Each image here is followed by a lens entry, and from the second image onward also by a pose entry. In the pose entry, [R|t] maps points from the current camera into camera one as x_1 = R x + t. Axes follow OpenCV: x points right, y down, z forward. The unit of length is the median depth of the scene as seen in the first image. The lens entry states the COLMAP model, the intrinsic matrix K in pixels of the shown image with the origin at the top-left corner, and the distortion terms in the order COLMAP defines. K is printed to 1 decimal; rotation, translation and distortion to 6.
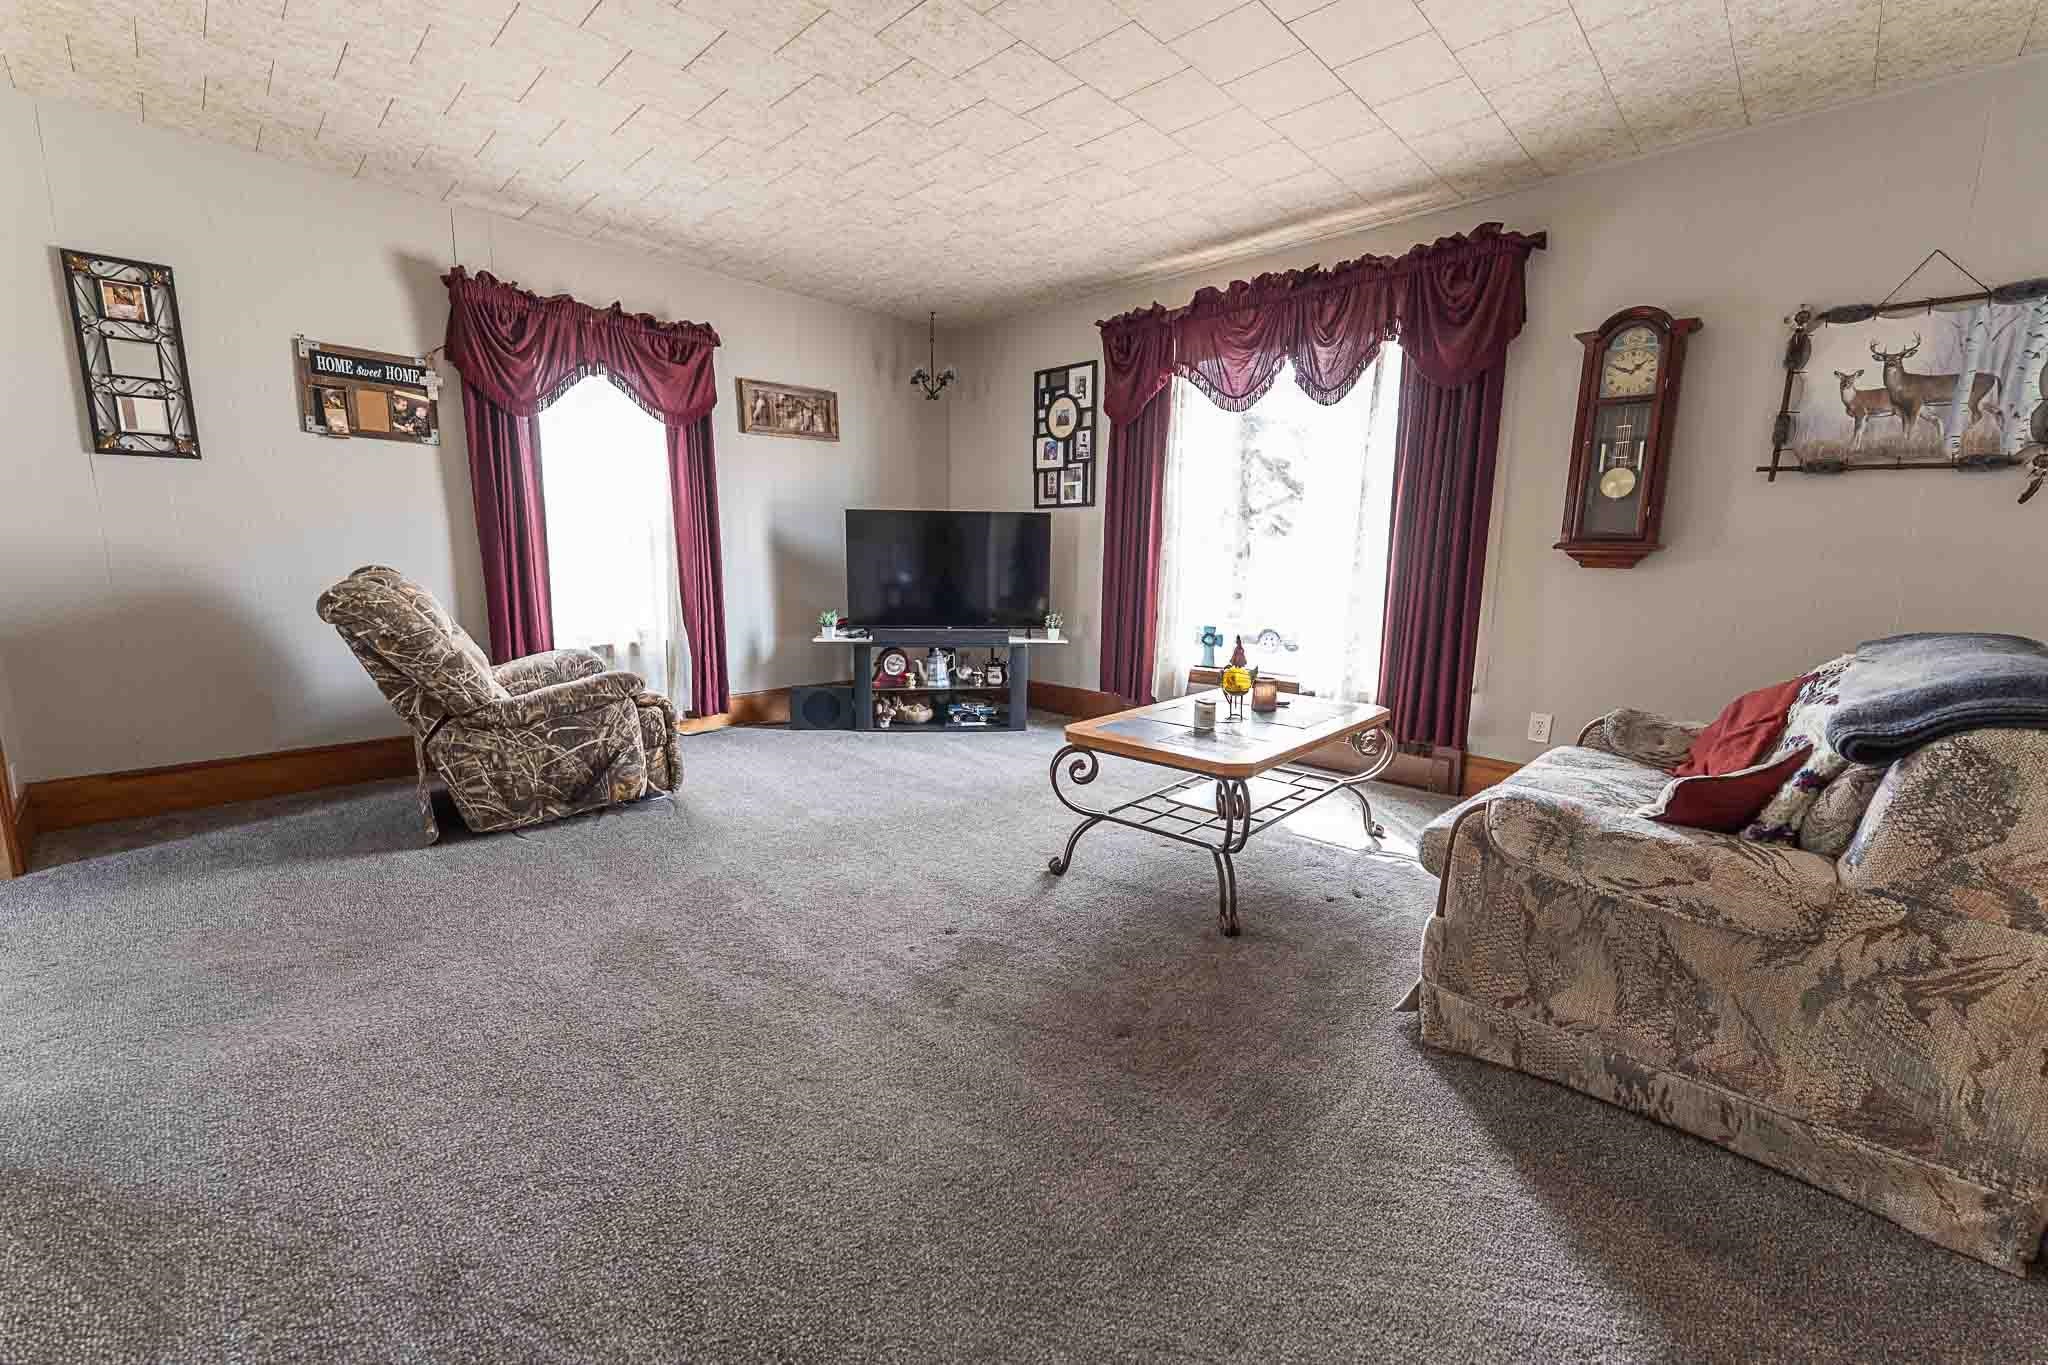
lens RADIAL K [[828.6, 0, 1018.8], [0, 828.6, 684.4], [0, 0, 1]] dist [0.000685, 0.000077]
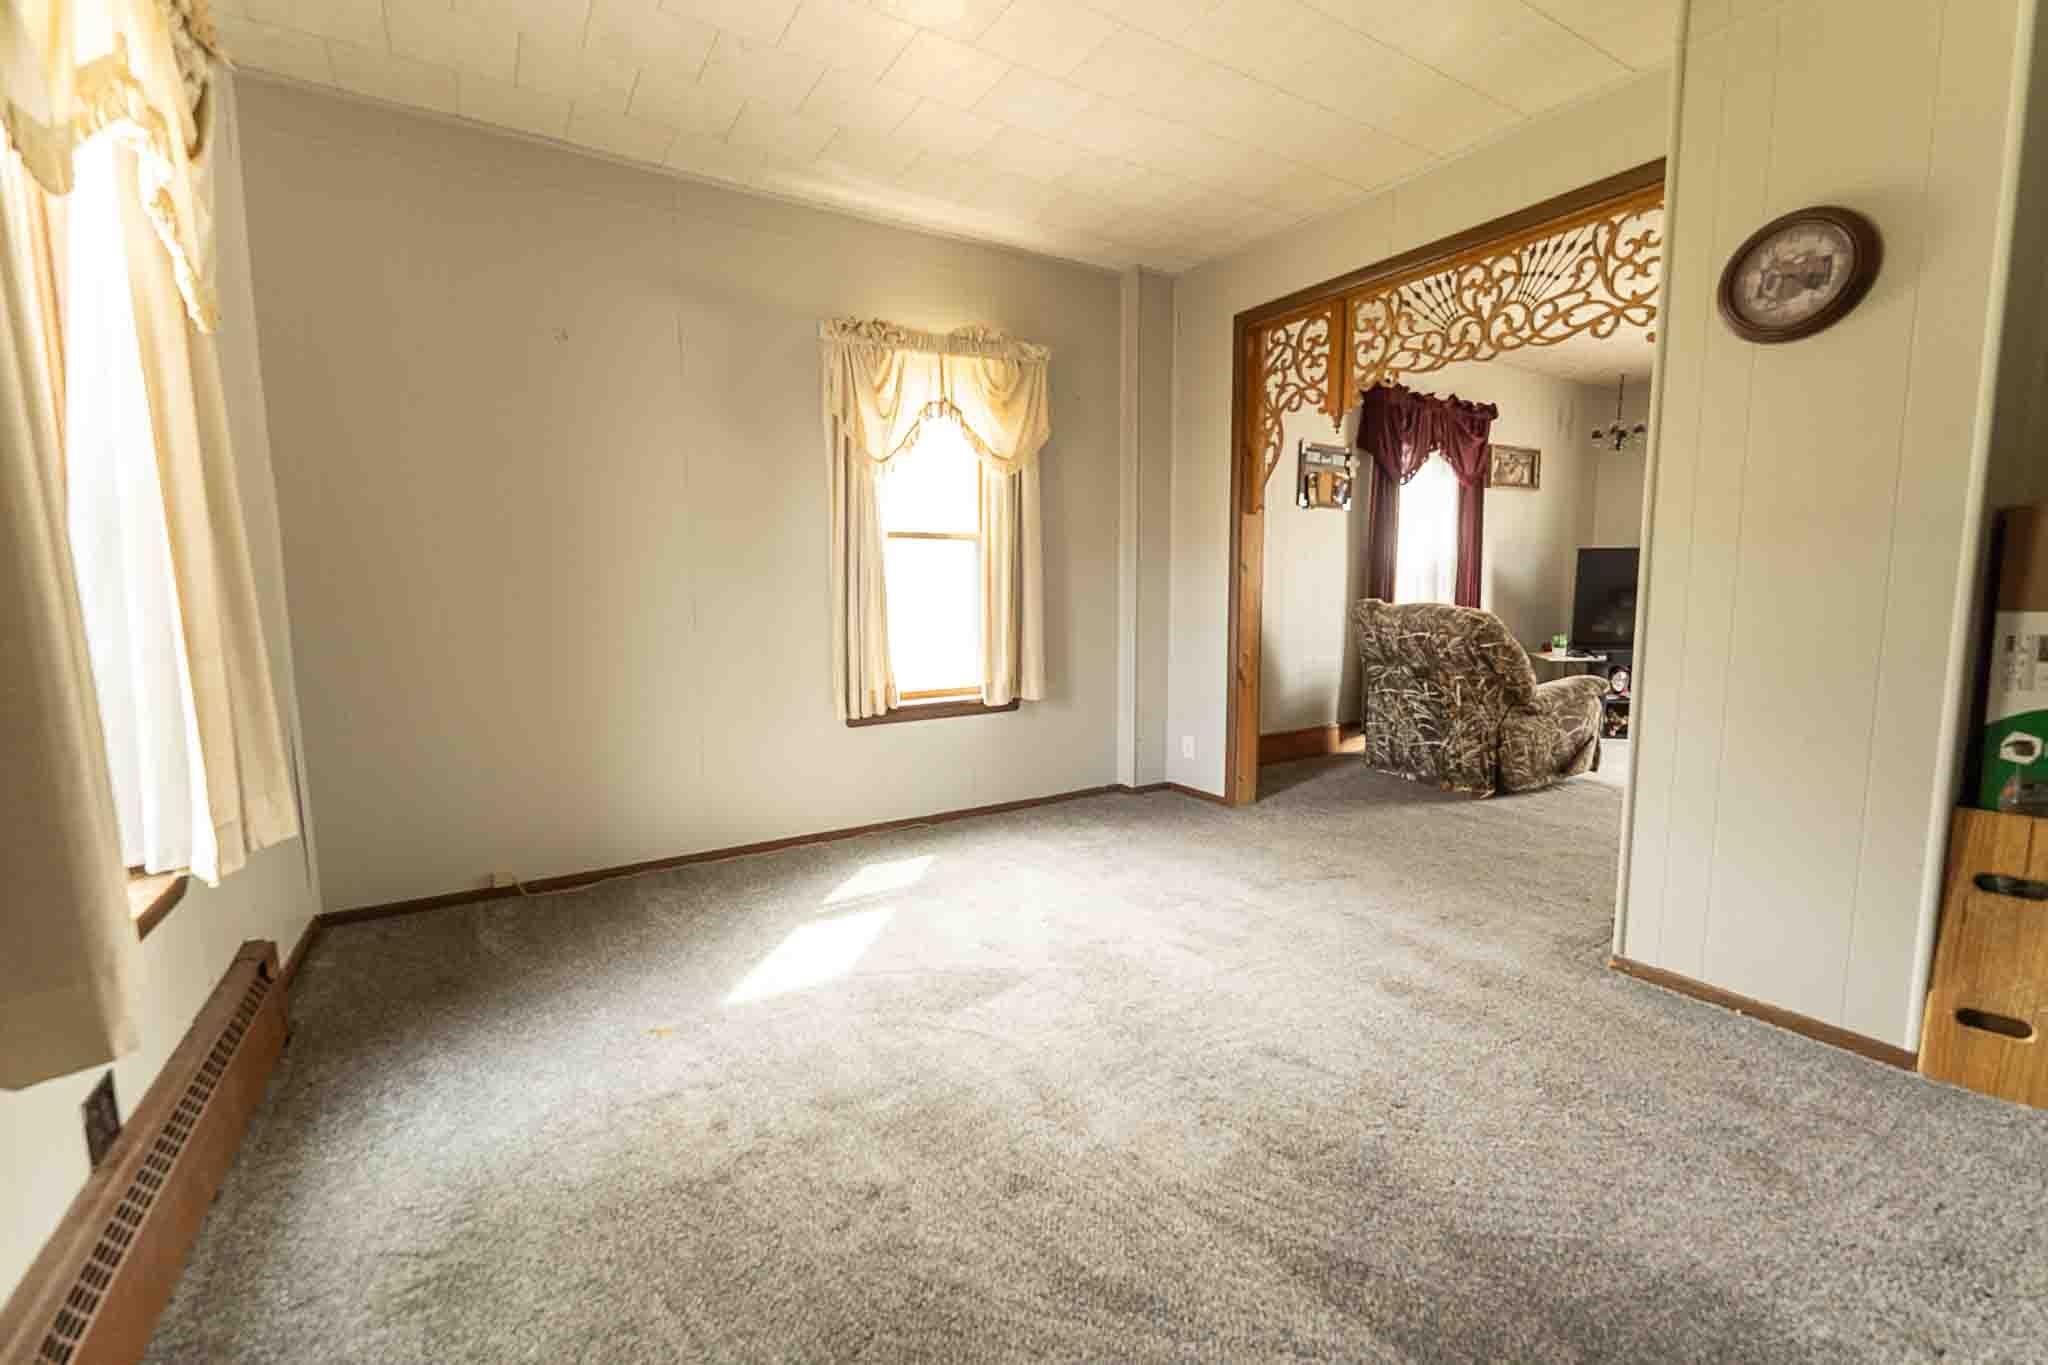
lens RADIAL K [[828.6, 0, 1022.3], [0, 828.6, 677.4], [0, 0, 1]] dist [0.000685, 0.000077]
pose [[0.963243, 0.021420, -0.267776, -0.857253], [-0.032220, 0.998832, -0.036004, 0.052680], [0.266692, 0.043308, 0.962808, -0.445534]]
